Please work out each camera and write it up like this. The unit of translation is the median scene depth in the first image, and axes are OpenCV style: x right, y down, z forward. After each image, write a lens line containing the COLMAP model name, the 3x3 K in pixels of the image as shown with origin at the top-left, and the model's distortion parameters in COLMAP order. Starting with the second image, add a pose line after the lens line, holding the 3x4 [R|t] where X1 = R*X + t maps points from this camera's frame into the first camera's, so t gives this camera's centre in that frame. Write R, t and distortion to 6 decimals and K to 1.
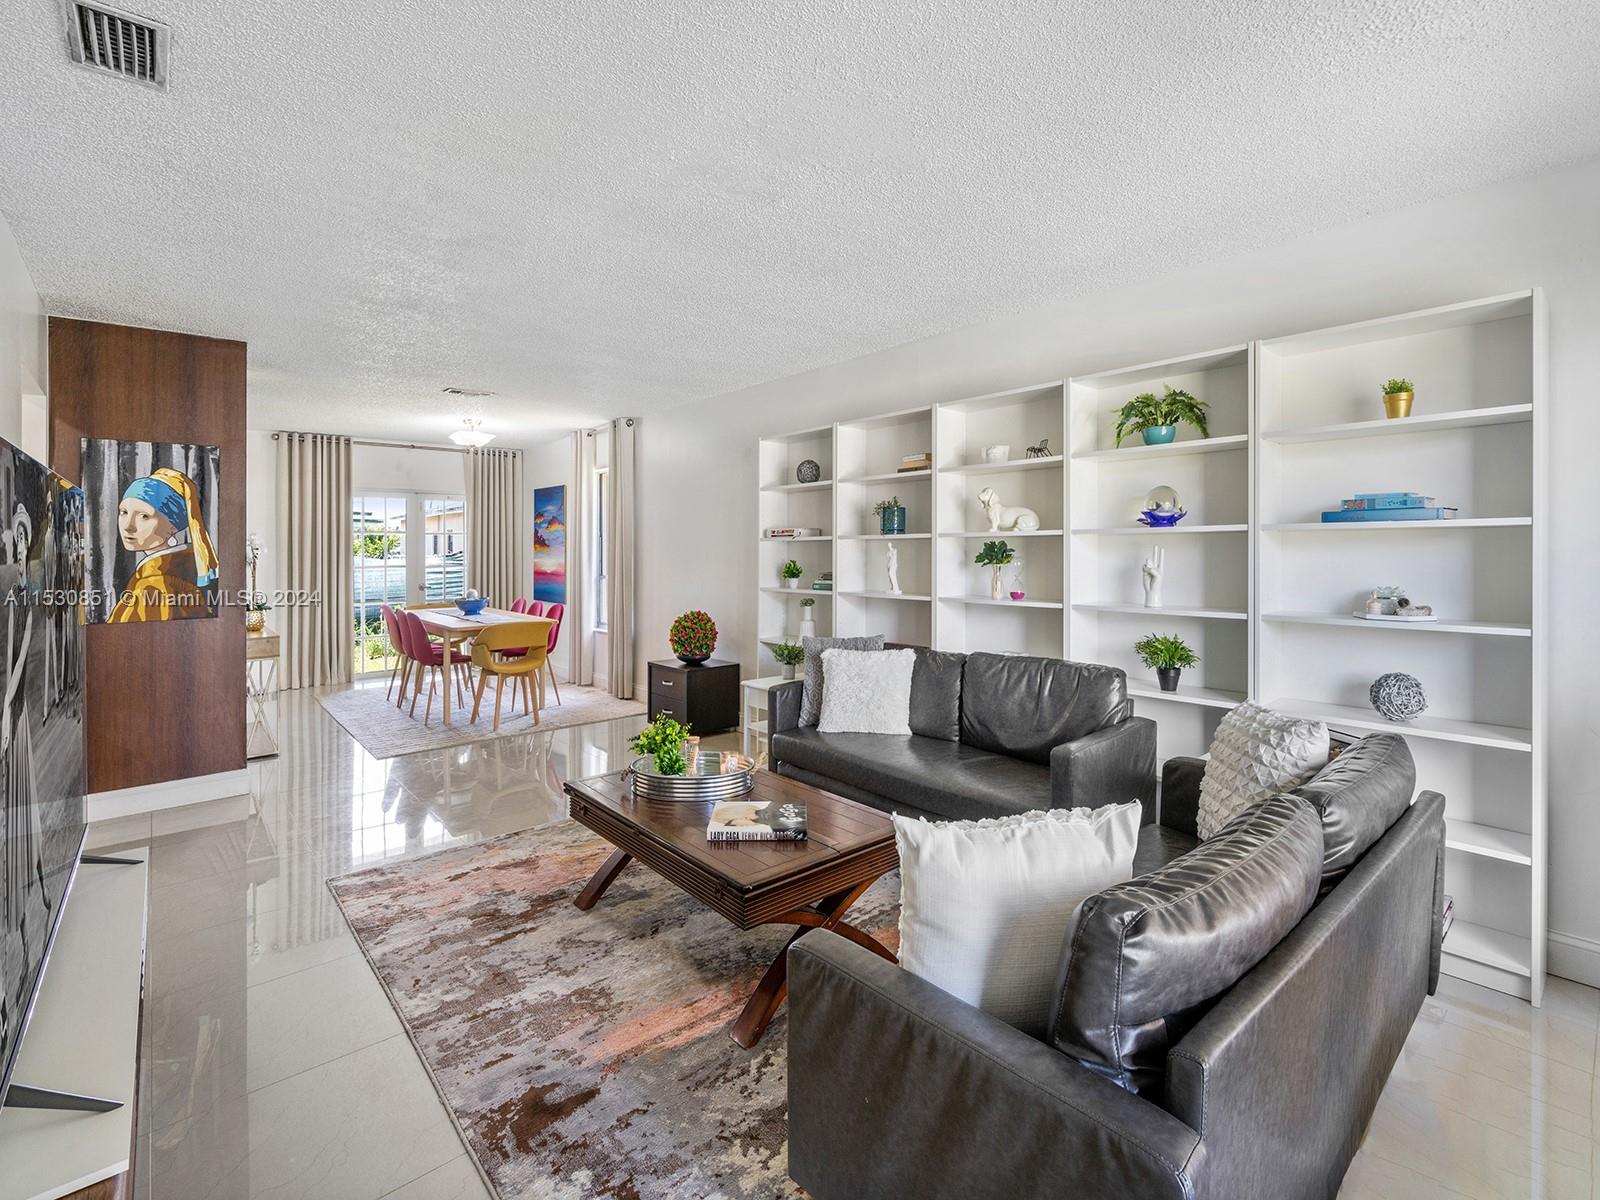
lens RADIAL K [[746.9, 0, 792.6], [0, 746.9, 537.6], [0, 0, 1]] dist [-0.010733, 0.002997]
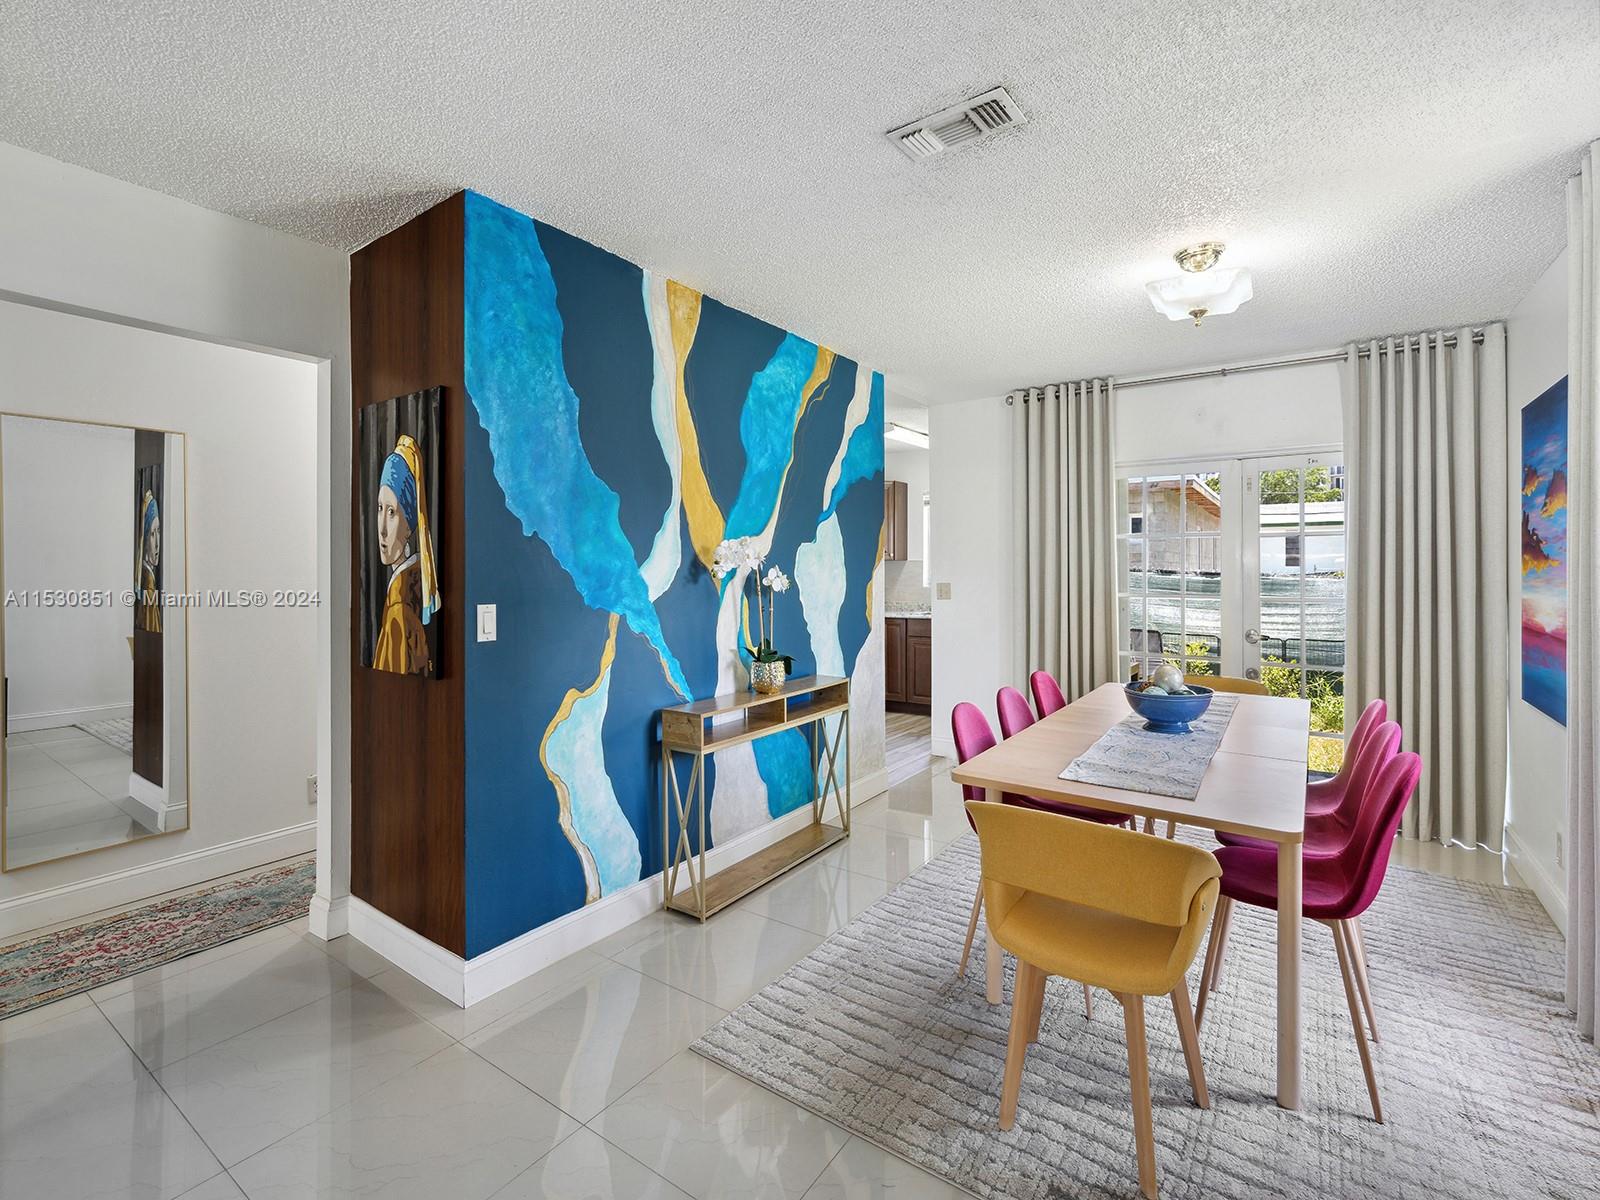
lens RADIAL K [[746.9, 0, 793.3], [0, 746.9, 588.0], [0, 0, 1]] dist [-0.010733, 0.002997]
pose [[0.286052, 0.016741, -0.958068, -0.100629], [0.008613, 0.999762, 0.020041, 0.017408], [0.958175, -0.013984, 0.285840, 0.595431]]
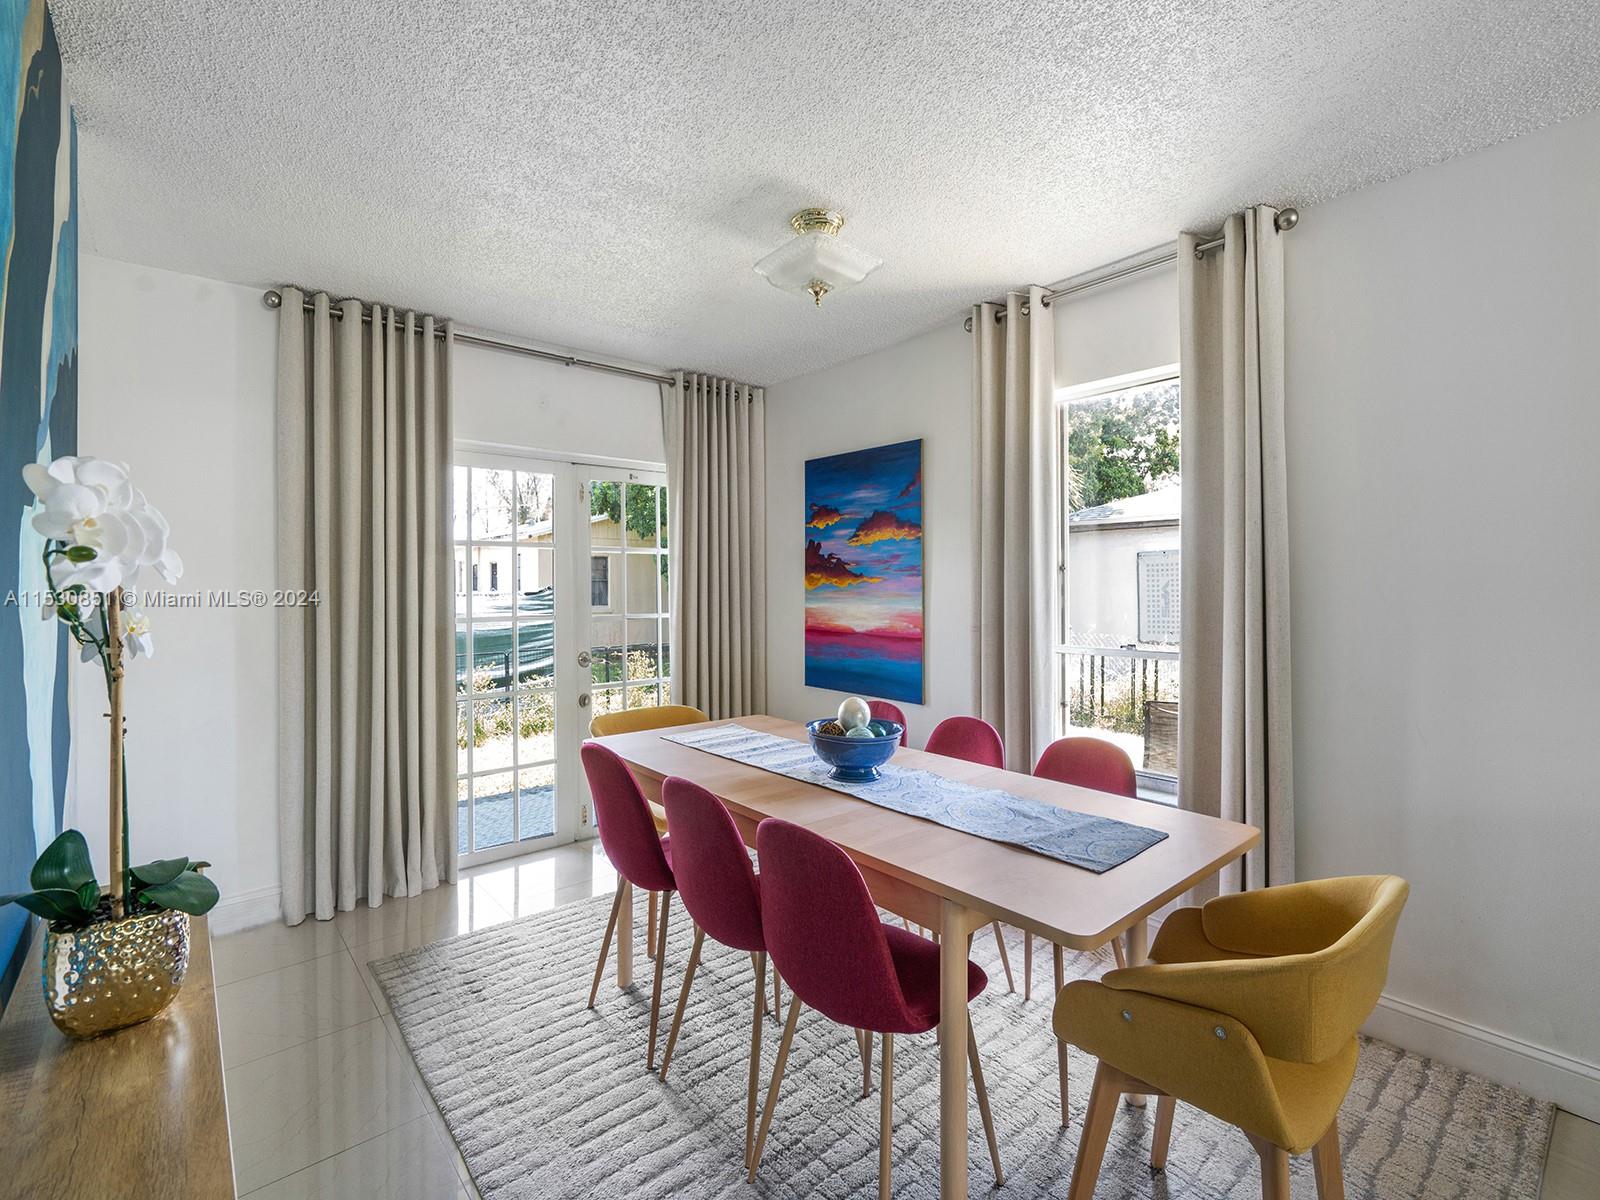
lens RADIAL K [[746.9, 0, 803.0], [0, 746.9, 591.0], [0, 0, 1]] dist [-0.010733, 0.002997]
pose [[0.999972, 0.007508, -0.000305, -0.386550], [-0.007502, 0.999852, 0.015466, 0.015093], [0.000421, -0.015463, 0.999880, 0.565225]]
